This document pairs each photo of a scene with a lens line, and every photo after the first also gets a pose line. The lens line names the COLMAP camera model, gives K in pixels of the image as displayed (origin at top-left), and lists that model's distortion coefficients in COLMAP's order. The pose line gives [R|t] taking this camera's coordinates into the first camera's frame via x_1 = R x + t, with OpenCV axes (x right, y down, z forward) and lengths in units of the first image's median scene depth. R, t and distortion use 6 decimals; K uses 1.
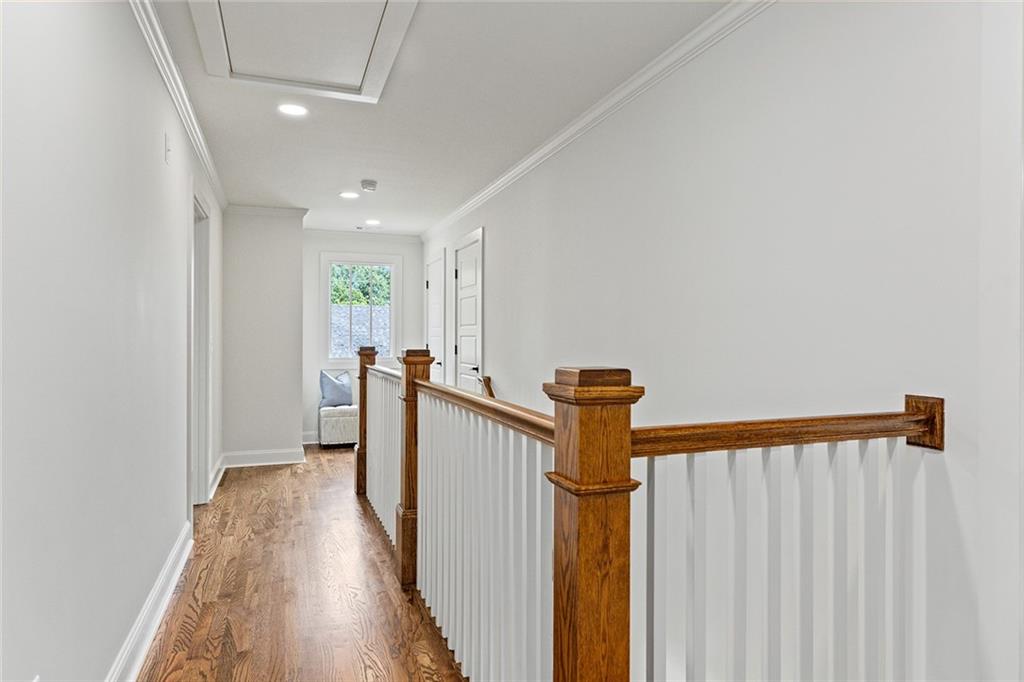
lens RADIAL K [[630.5, 0, 512.8], [0, 630.5, 337.9], [0, 0, 1]] dist [0.005079, 0.000426]
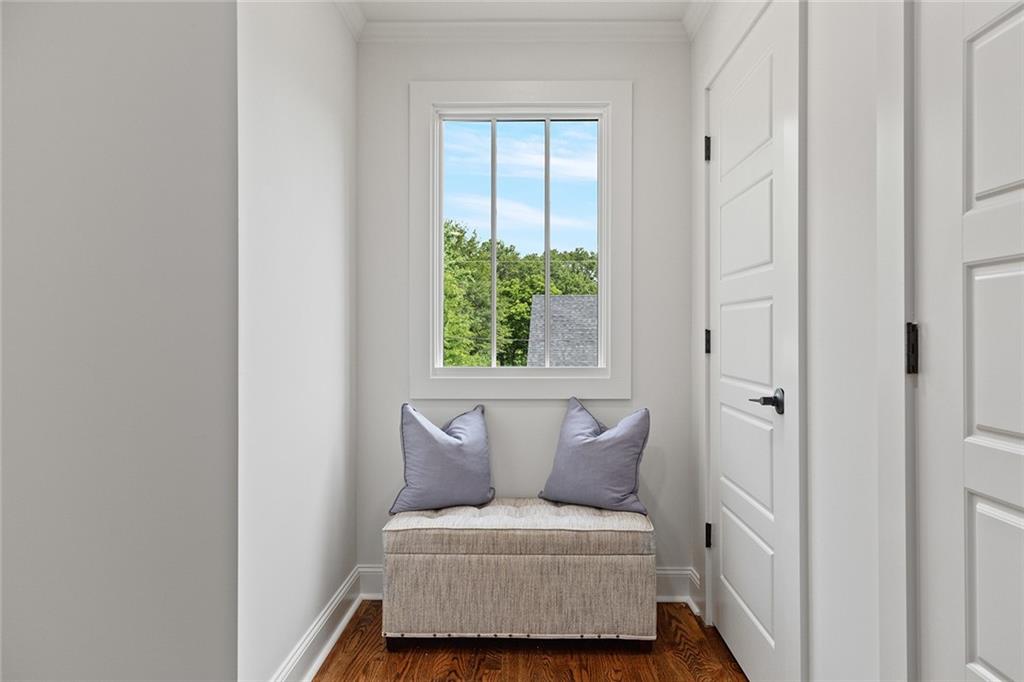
lens RADIAL K [[630.5, 0, 513.6], [0, 630.5, 335.8], [0, 0, 1]] dist [0.005079, 0.000426]
pose [[0.929522, -0.001932, -0.368761, -0.112633], [0.002418, 0.999997, 0.000857, 0.012637], [0.368758, -0.001688, 0.929524, 0.681522]]
